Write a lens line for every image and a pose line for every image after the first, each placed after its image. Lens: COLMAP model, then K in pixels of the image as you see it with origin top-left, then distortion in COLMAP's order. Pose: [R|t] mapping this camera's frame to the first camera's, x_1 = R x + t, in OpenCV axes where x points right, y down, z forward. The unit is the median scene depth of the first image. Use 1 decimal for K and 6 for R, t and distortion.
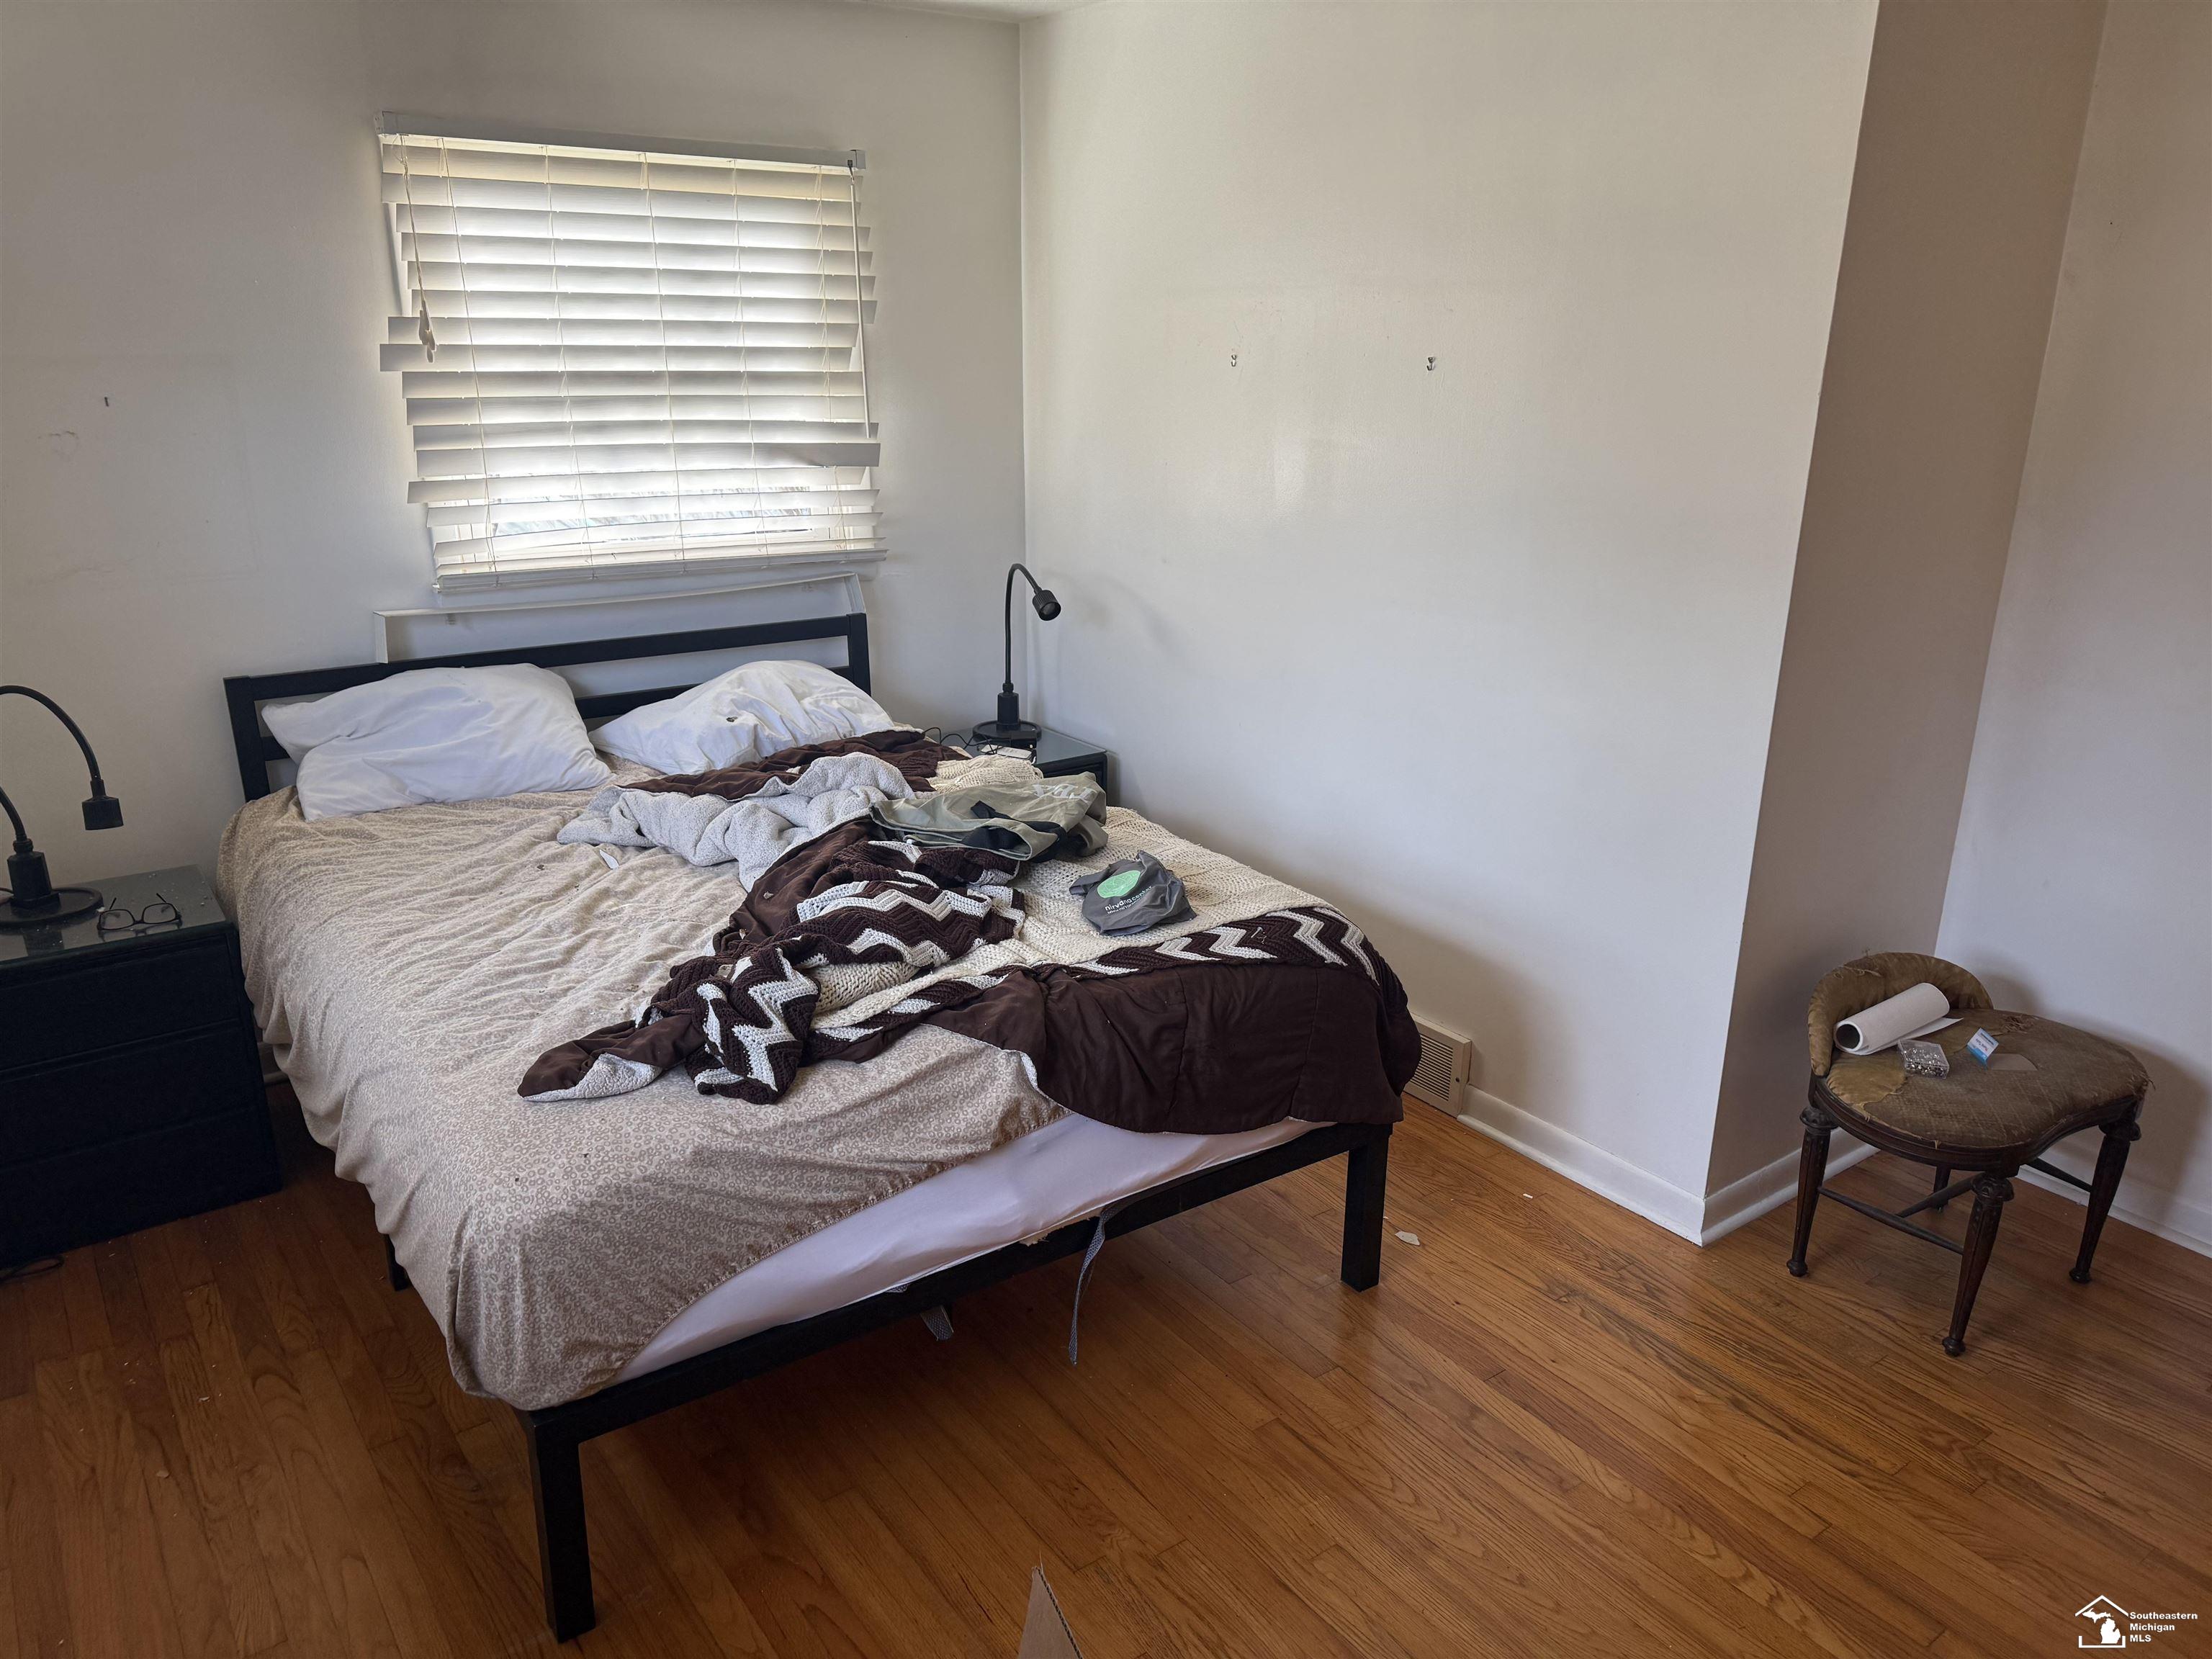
lens RADIAL K [[1569.0, 0, 1113.7], [0, 1569.0, 819.9], [0, 0, 1]] dist [0.092485, -0.092775]
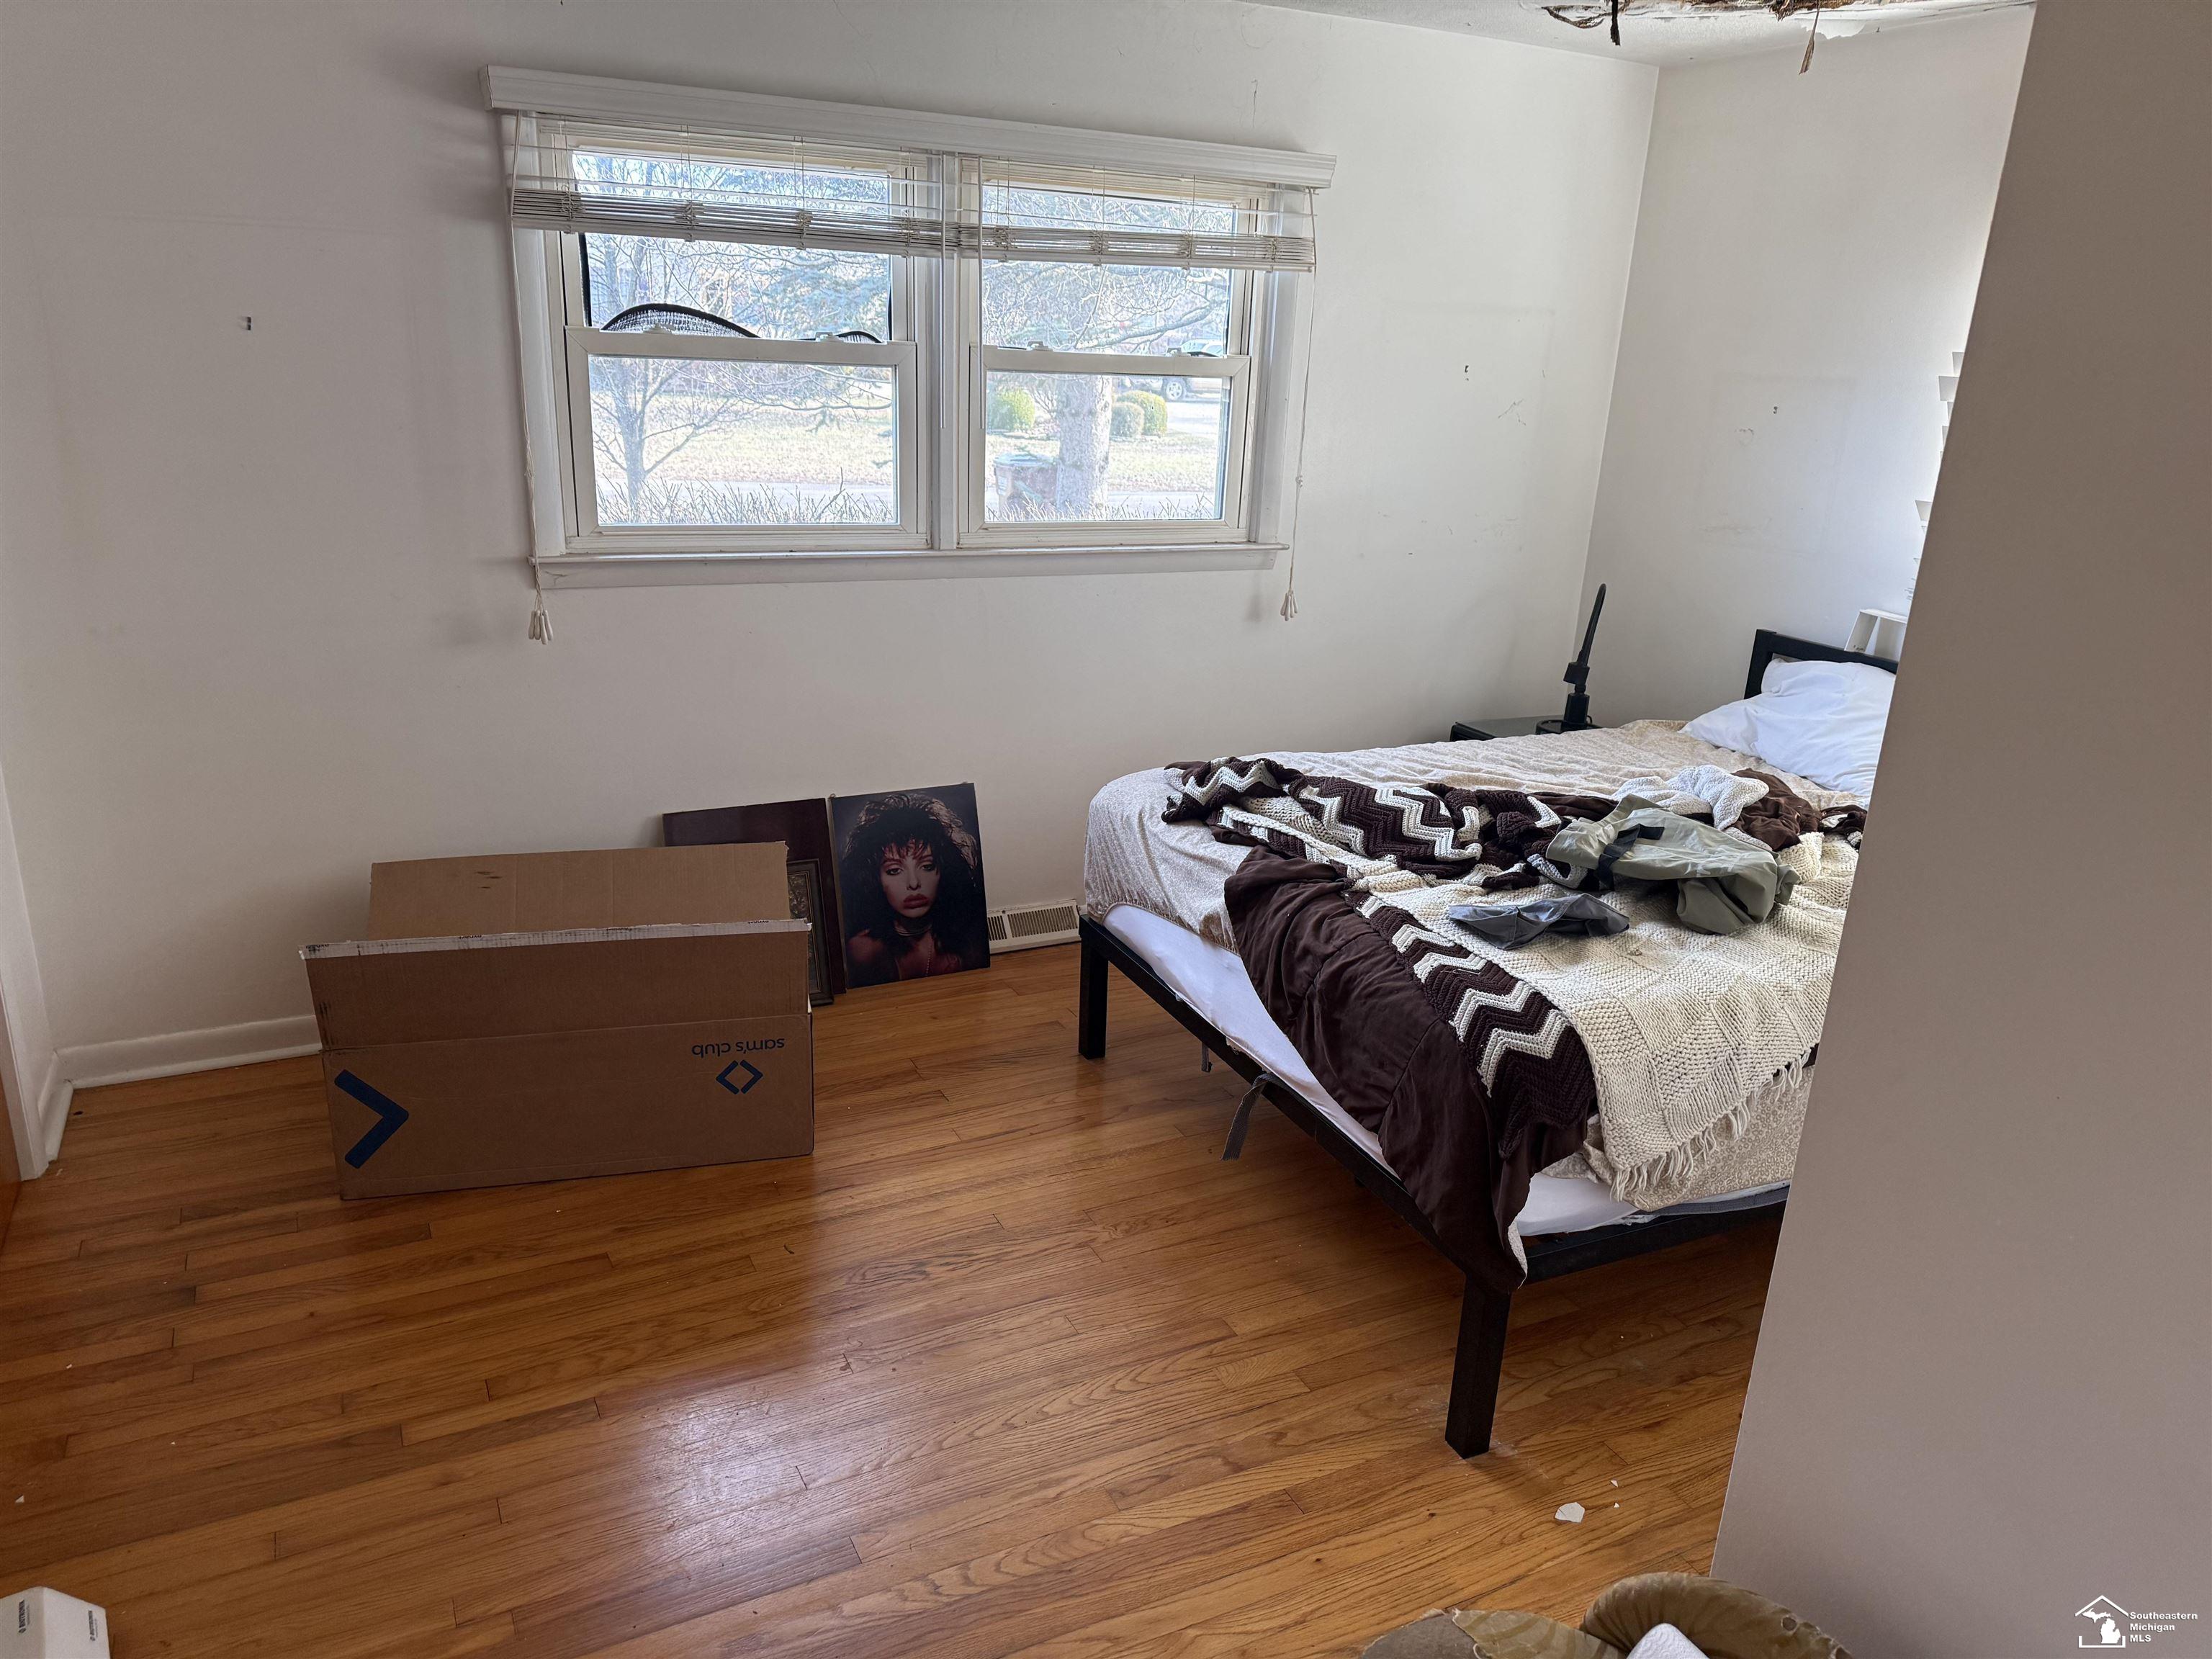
lens RADIAL K [[1569.0, 0, 1112.2], [0, 1569.0, 826.3], [0, 0, 1]] dist [0.092485, -0.092775]
pose [[-0.173333, 0.282663, -0.943429, 1.086004], [-0.334471, 0.884100, 0.326338, -0.264534], [0.926329, 0.372115, -0.058701, 0.897555]]
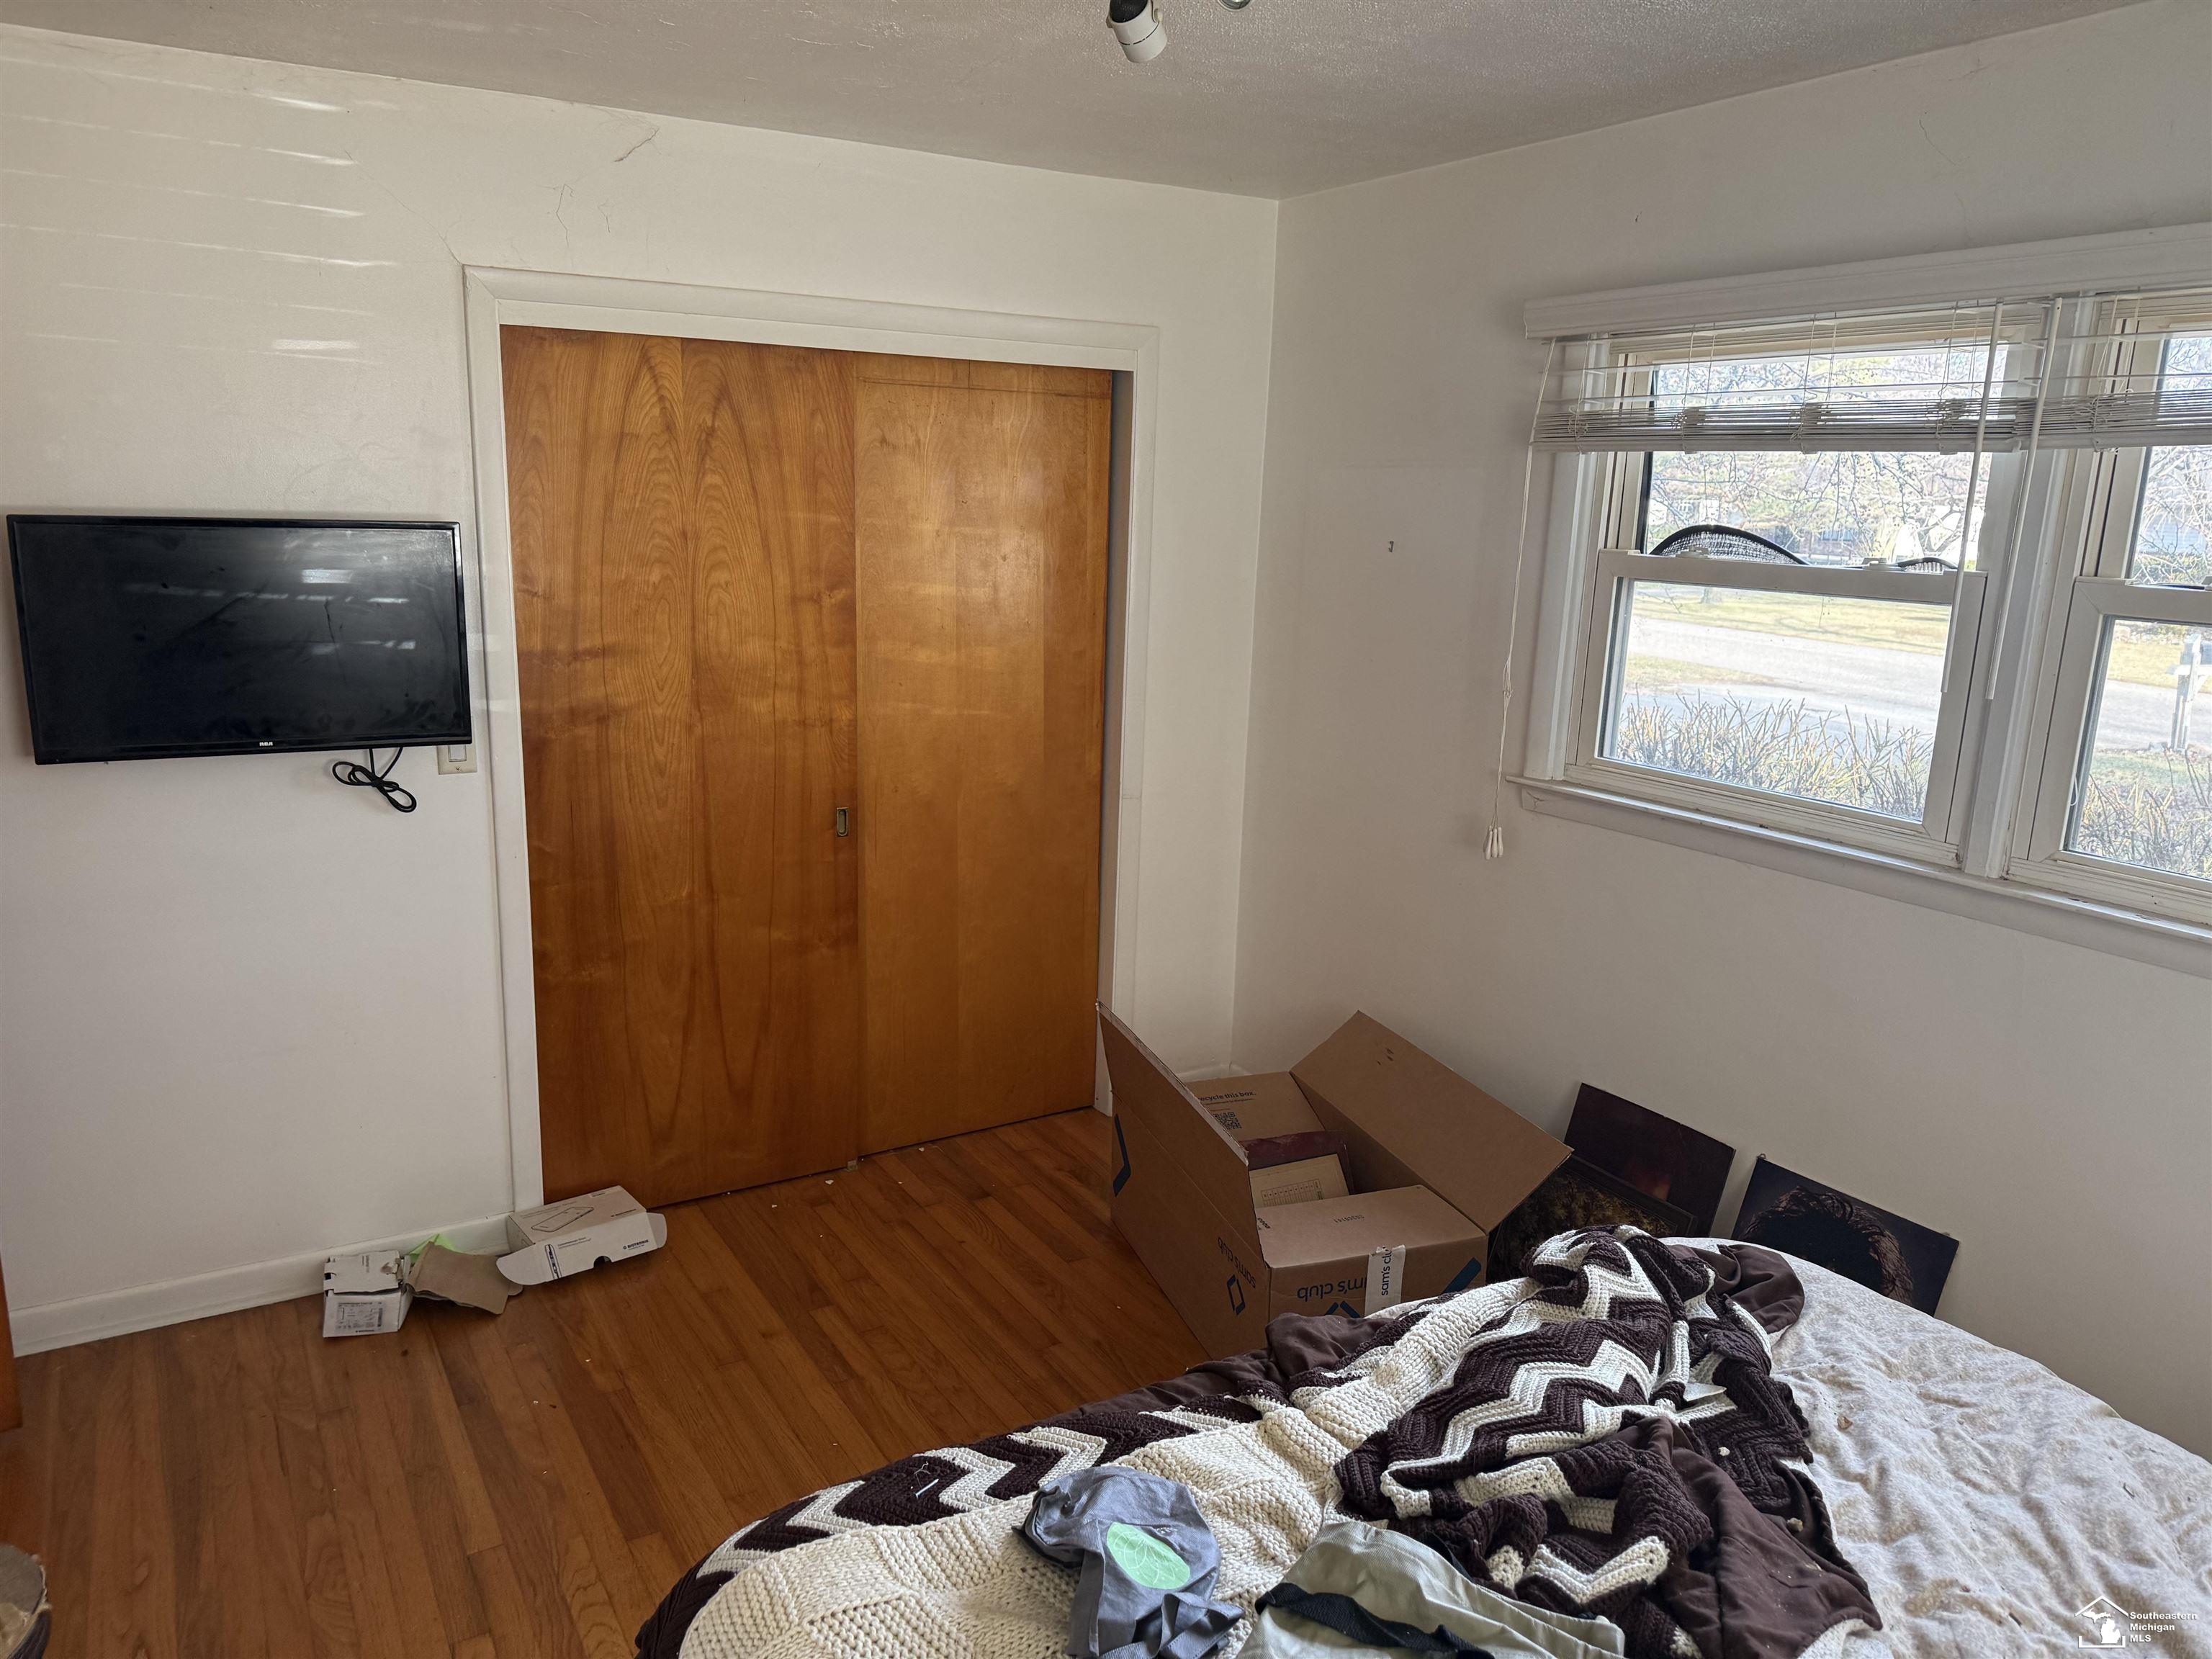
lens RADIAL K [[1569.0, 0, 1101.2], [0, 1569.0, 842.0], [0, 0, 1]] dist [0.092485, -0.092775]
pose [[-0.994310, -0.057310, 0.089801, -0.020801], [-0.003907, 0.862012, 0.506873, -0.498052], [-0.106458, 0.503638, -0.857330, 1.520335]]
